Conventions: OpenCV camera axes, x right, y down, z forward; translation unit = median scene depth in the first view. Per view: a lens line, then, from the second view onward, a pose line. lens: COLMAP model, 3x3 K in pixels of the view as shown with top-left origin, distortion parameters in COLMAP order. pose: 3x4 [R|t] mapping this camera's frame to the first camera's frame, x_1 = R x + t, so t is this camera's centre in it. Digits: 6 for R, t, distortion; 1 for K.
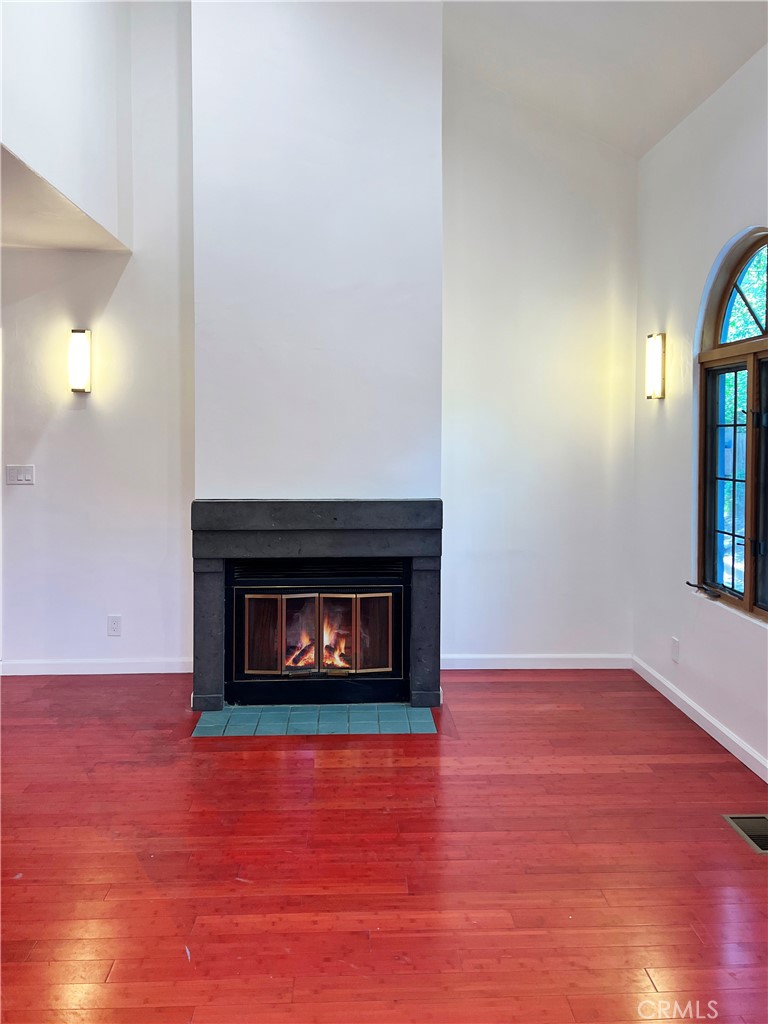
lens RADIAL K [[844.8, 0, 416.6], [0, 844.8, 439.6], [0, 0, 1]] dist [0.048609, -0.052102]
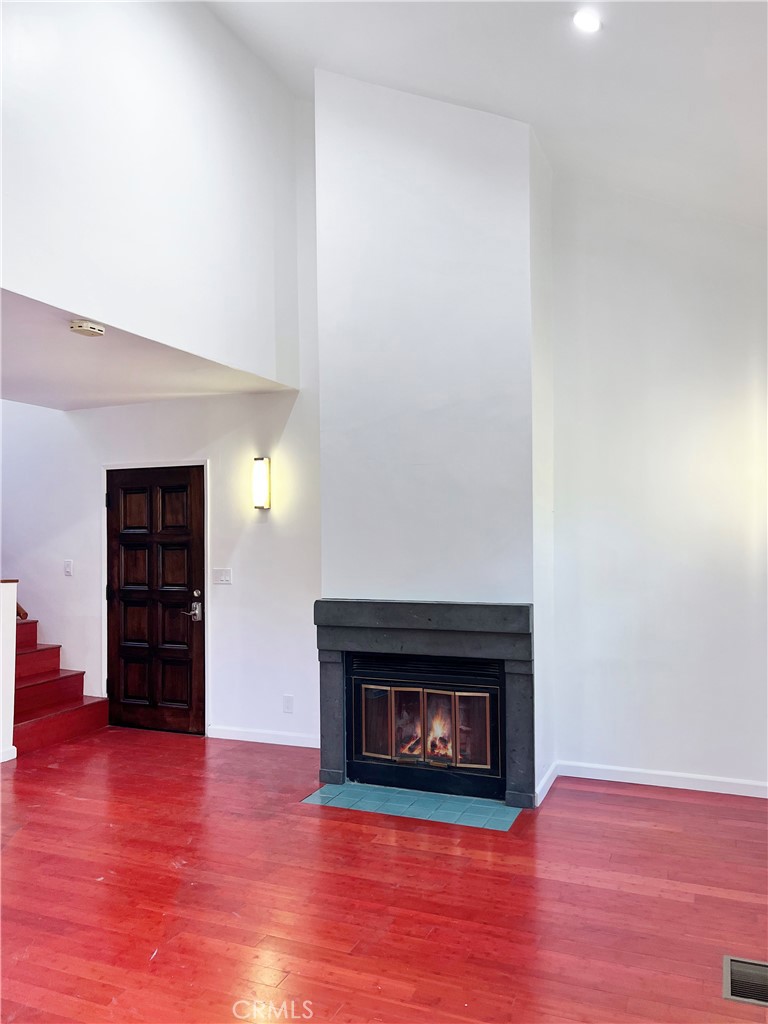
lens RADIAL K [[844.8, 0, 415.0], [0, 844.8, 520.7], [0, 0, 1]] dist [0.048609, -0.052102]
pose [[0.896532, -0.016877, -0.442657, 0.364093], [0.003002, 0.999483, -0.032026, 0.000898], [0.442968, 0.027384, 0.896119, 0.013323]]
